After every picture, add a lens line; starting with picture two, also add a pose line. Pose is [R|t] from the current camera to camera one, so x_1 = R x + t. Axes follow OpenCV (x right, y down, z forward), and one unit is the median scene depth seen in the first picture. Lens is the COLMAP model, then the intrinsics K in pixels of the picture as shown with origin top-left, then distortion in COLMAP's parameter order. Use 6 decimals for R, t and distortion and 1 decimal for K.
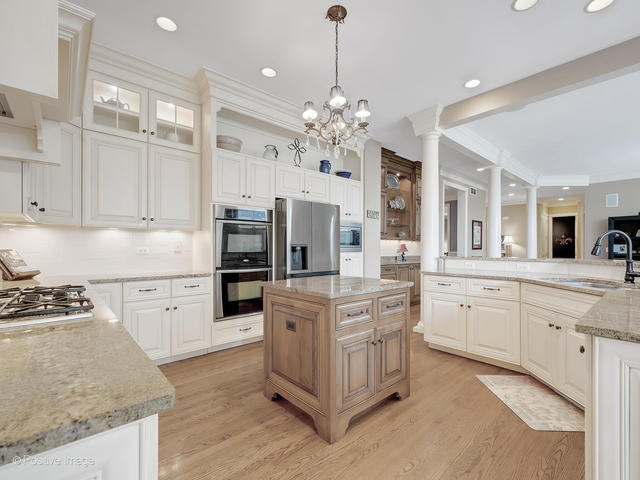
lens RADIAL K [[292.5, 0, 312.4], [0, 292.5, 248.7], [0, 0, 1]] dist [-0.002717, -0.000052]
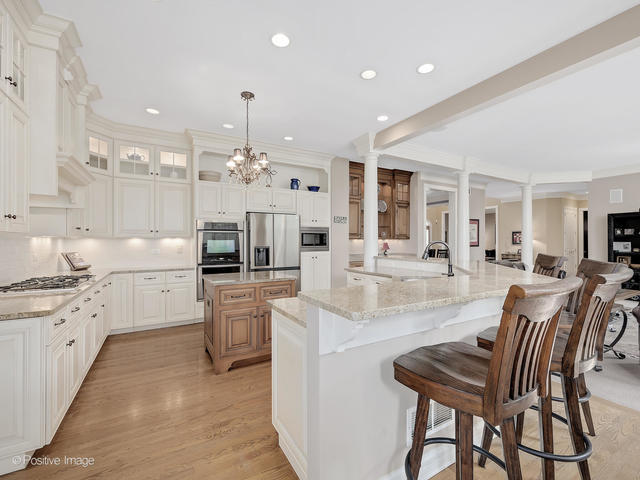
lens RADIAL K [[292.5, 0, 323.7], [0, 292.5, 239.4], [0, 0, 1]] dist [-0.002717, -0.000052]
pose [[0.977065, -0.004853, -0.212885, 0.532637], [0.004499, 0.999988, -0.002147, -0.045228], [0.212893, 0.001140, 0.977075, -0.252972]]
